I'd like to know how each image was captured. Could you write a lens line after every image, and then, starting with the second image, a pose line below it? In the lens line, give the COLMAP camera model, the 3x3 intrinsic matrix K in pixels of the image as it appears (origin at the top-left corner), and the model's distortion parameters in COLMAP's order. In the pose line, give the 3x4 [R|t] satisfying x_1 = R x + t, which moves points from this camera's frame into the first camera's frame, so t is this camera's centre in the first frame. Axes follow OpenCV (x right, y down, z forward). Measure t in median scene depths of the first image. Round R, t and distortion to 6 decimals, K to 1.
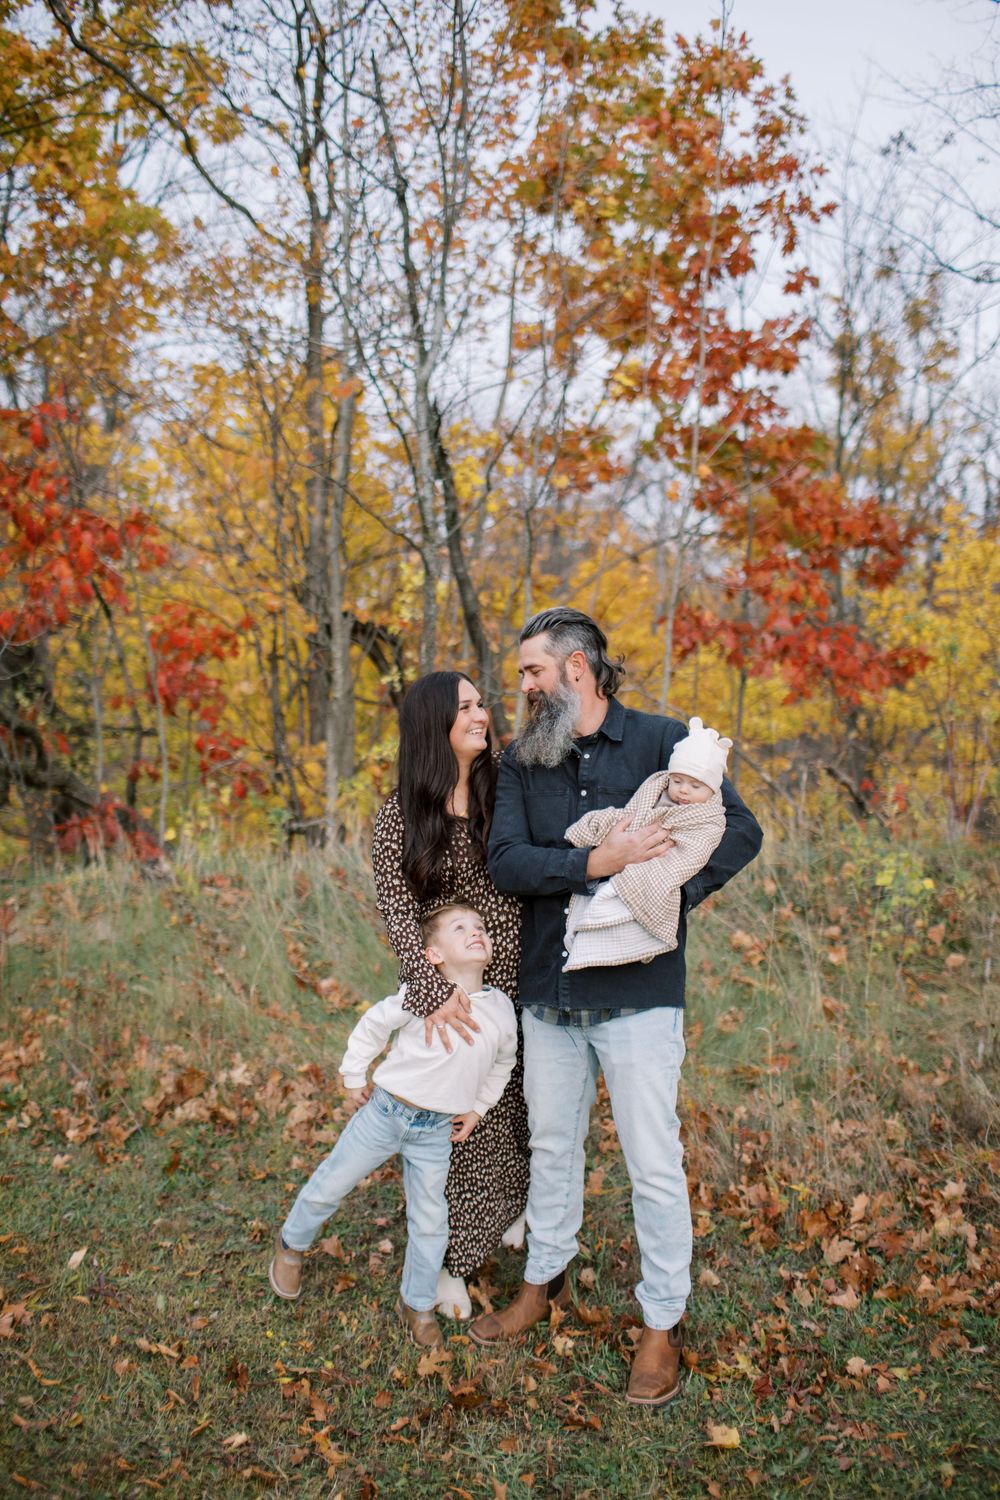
lens RADIAL K [[1373.5, 0, 519.8], [0, 1373.5, 745.0], [0, 0, 1]] dist [-0.071073, 0.010401]
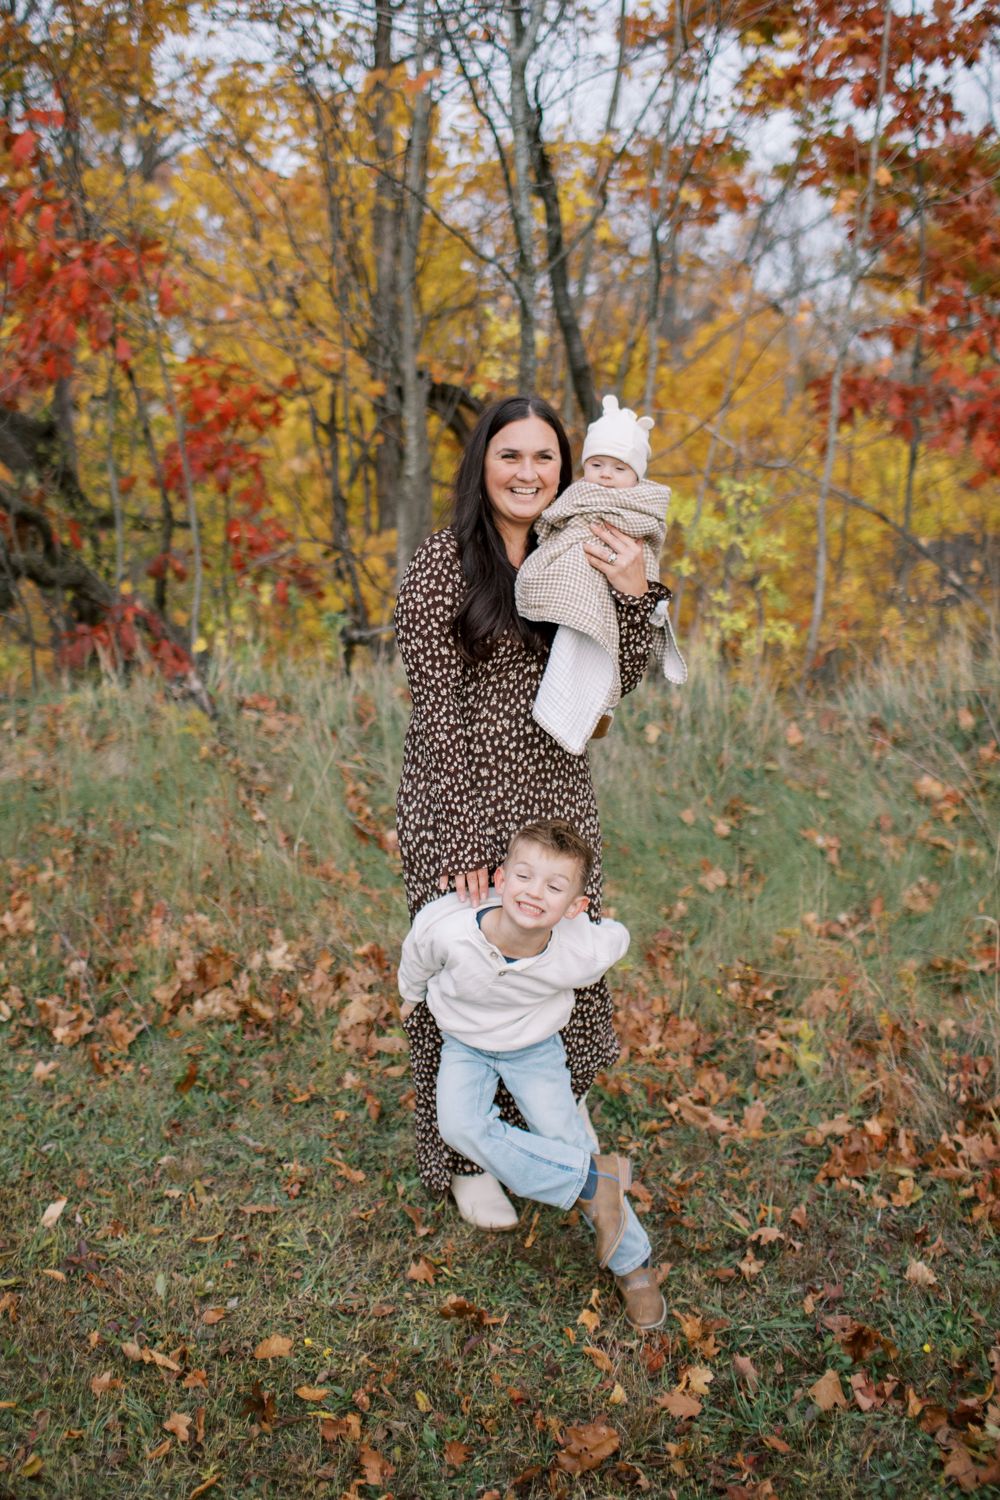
lens RADIAL K [[1447.6, 0, 495.8], [0, 1447.6, 705.8], [0, 0, 1]] dist [-0.068520, 0.002462]
pose [[0.996947, 0.013528, -0.076904, -0.023913], [-0.005557, 0.994673, 0.102930, 0.017360], [0.077887, -0.102189, 0.991711, 0.223332]]
